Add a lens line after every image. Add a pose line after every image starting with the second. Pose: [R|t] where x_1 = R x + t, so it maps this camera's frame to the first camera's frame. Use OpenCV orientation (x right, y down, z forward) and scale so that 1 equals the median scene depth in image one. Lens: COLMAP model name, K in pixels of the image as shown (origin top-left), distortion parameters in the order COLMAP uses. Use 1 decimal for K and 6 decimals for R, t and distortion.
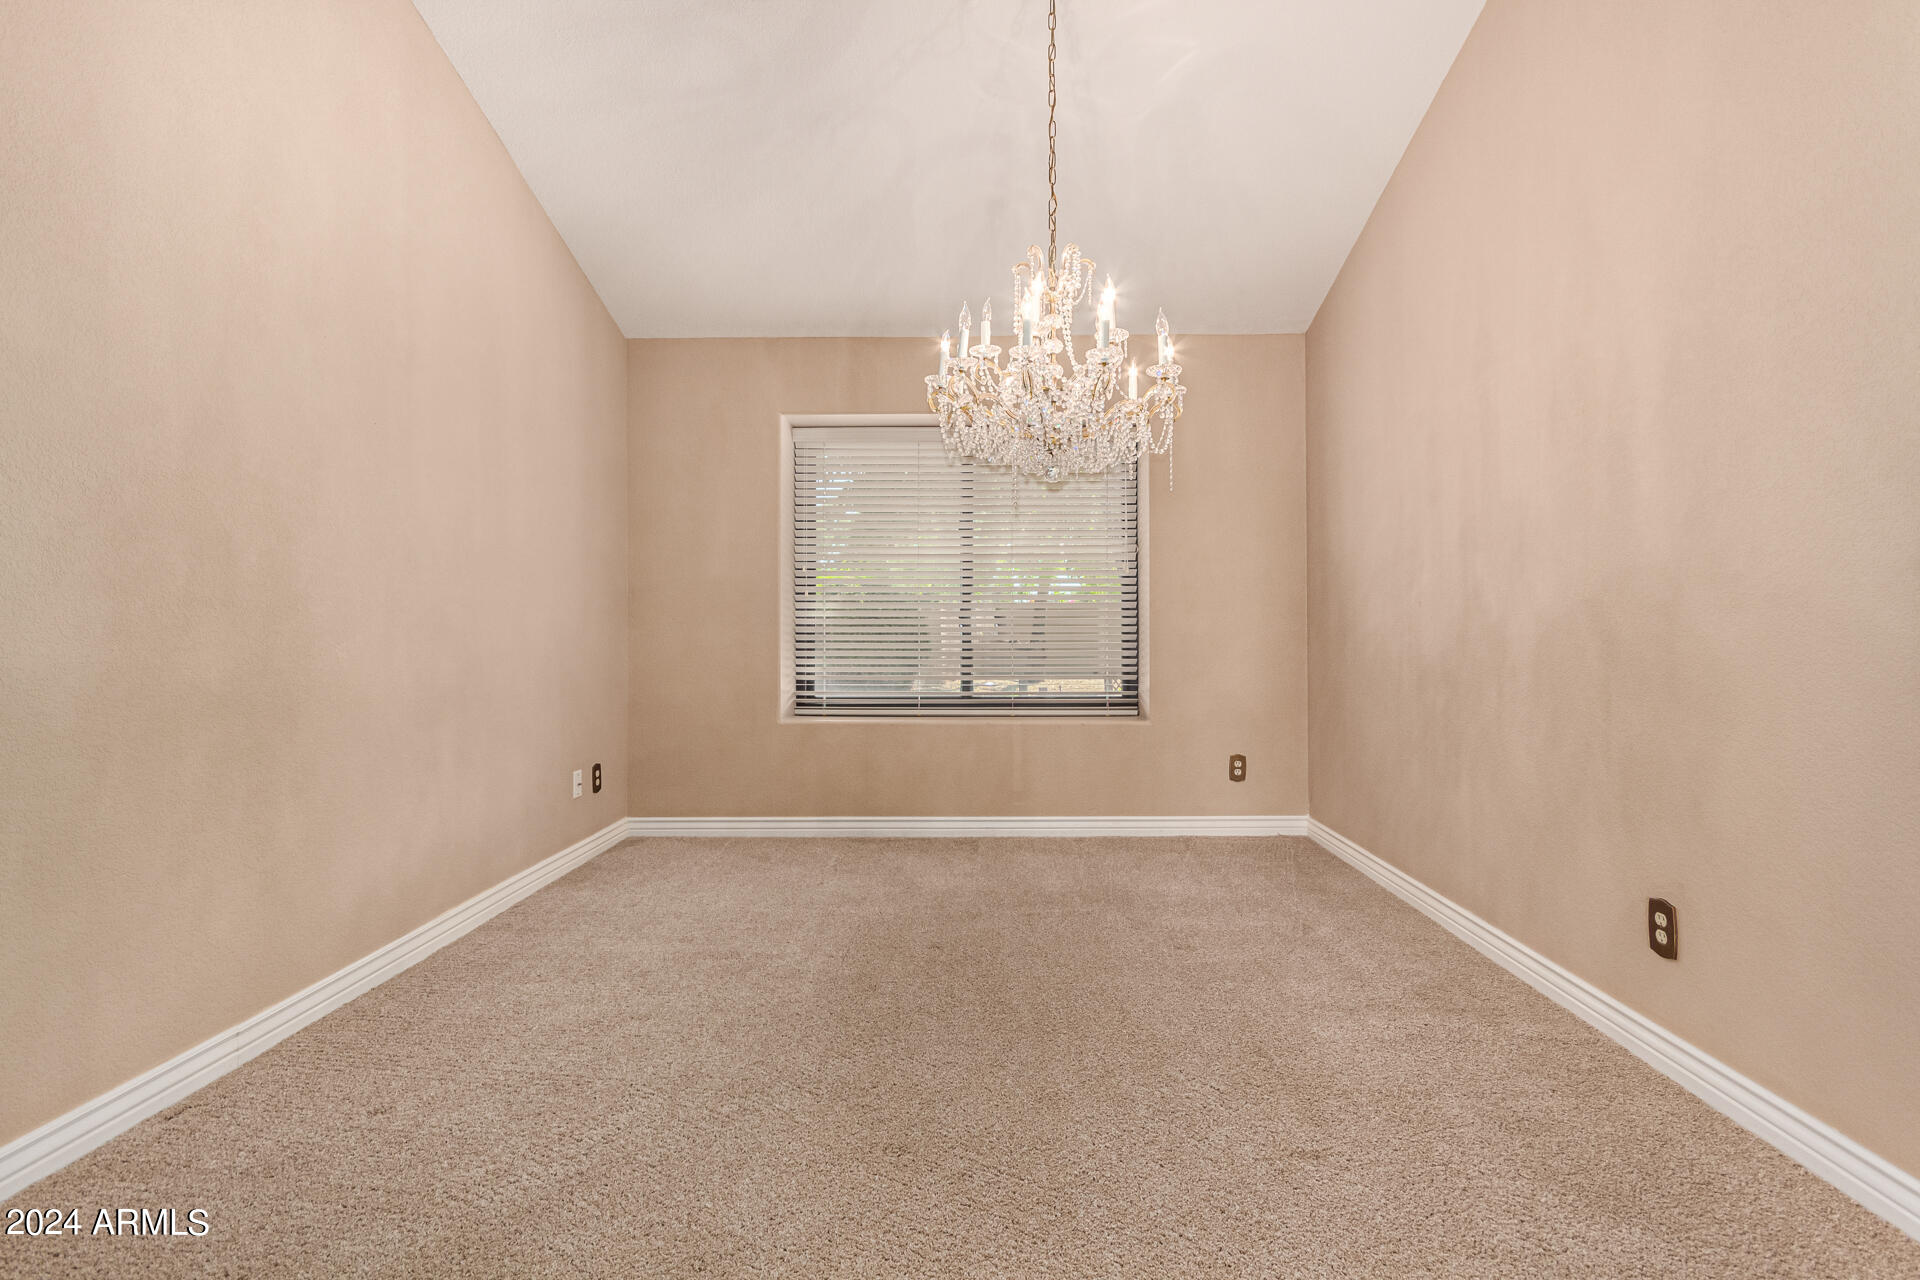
lens RADIAL K [[901.8, 0, 975.5], [0, 901.8, 637.5], [0, 0, 1]] dist [0.001820, 0.001386]
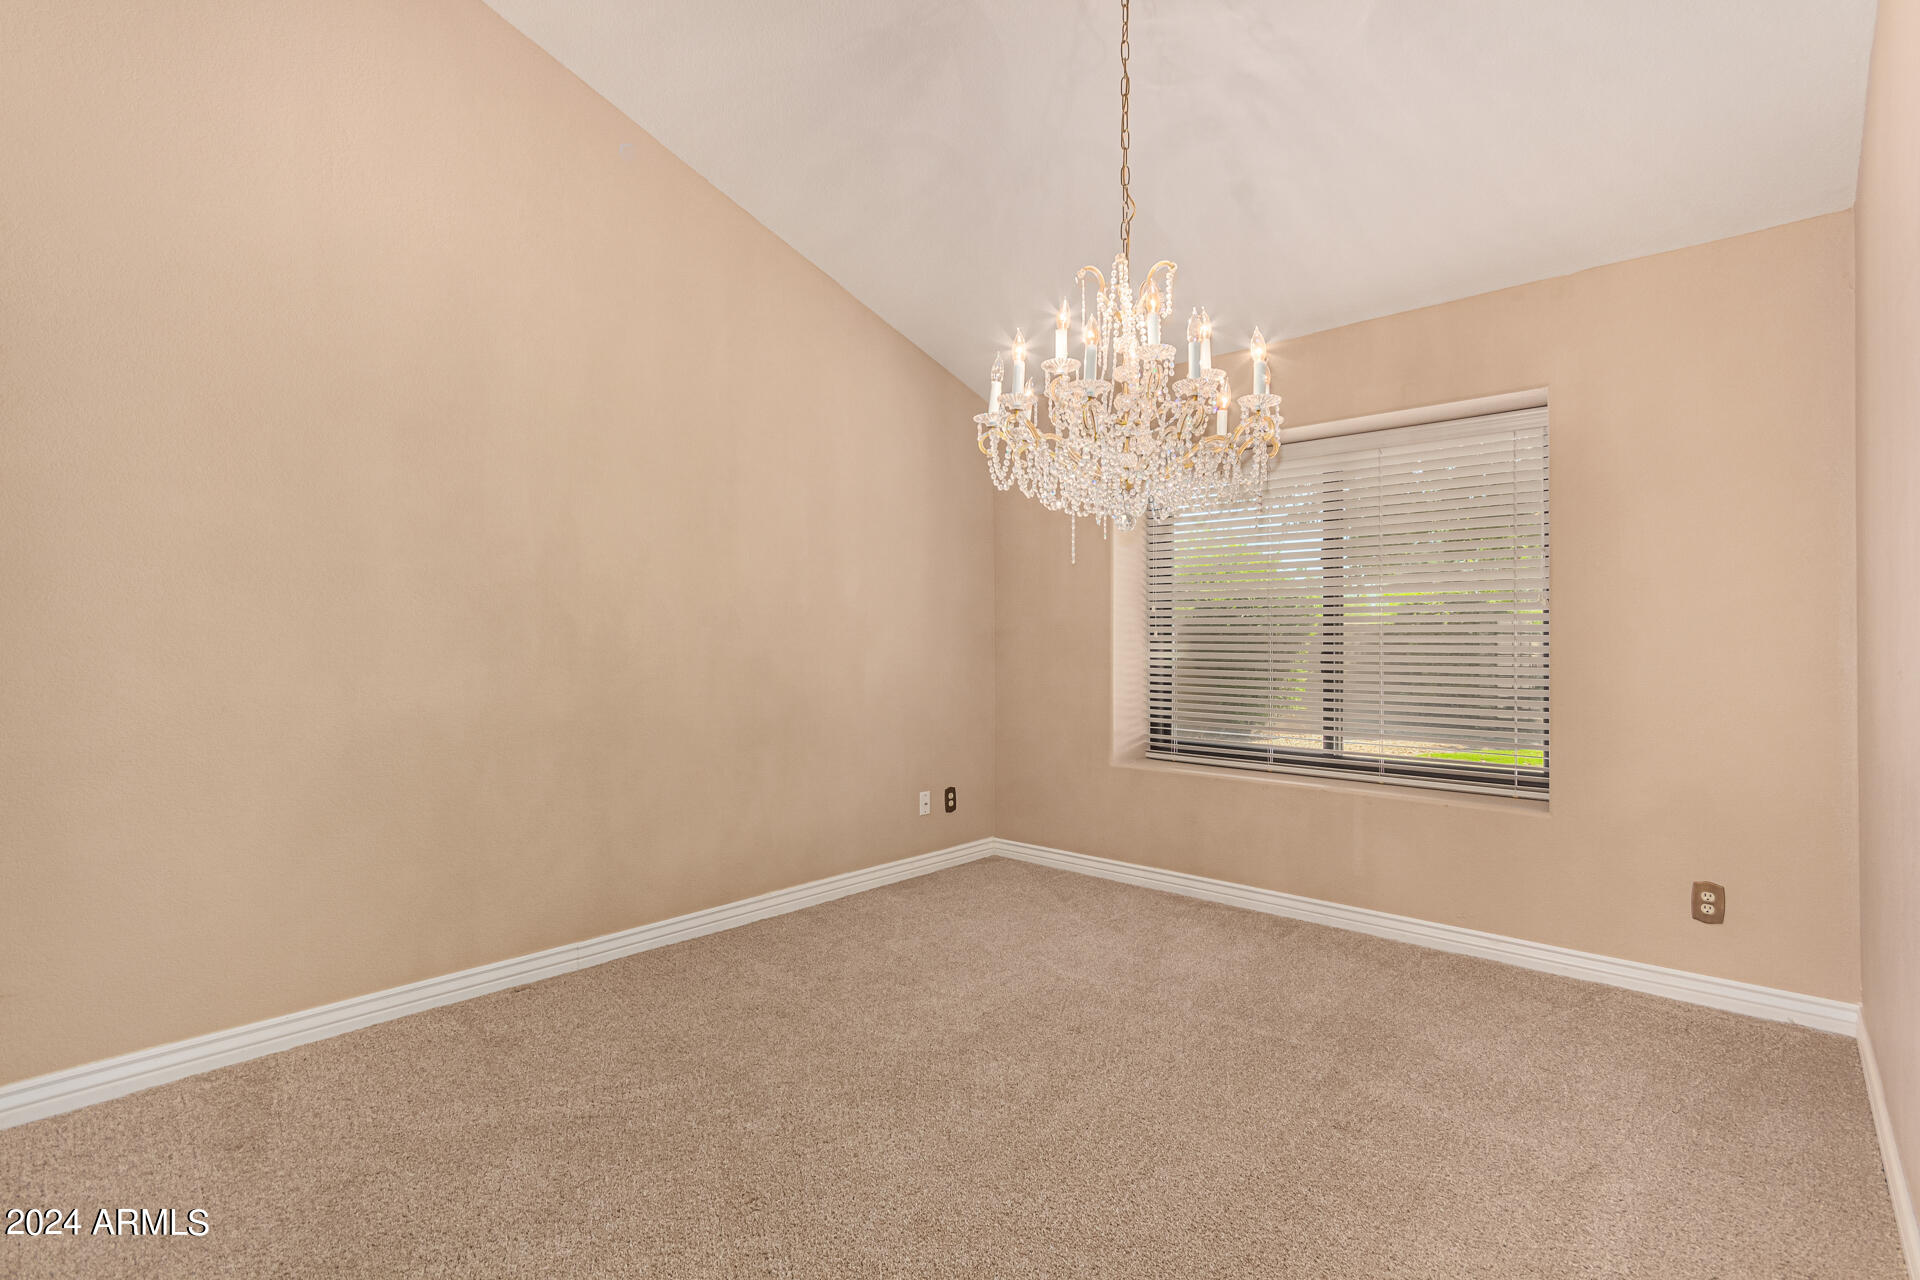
lens RADIAL K [[901.8, 0, 969.4], [0, 901.8, 638.3], [0, 0, 1]] dist [0.001820, 0.001386]
pose [[0.750697, 0.004889, -0.660628, 0.321108], [-0.013887, 0.999868, -0.008381, -0.035698], [0.660500, 0.015466, 0.750667, 0.144050]]
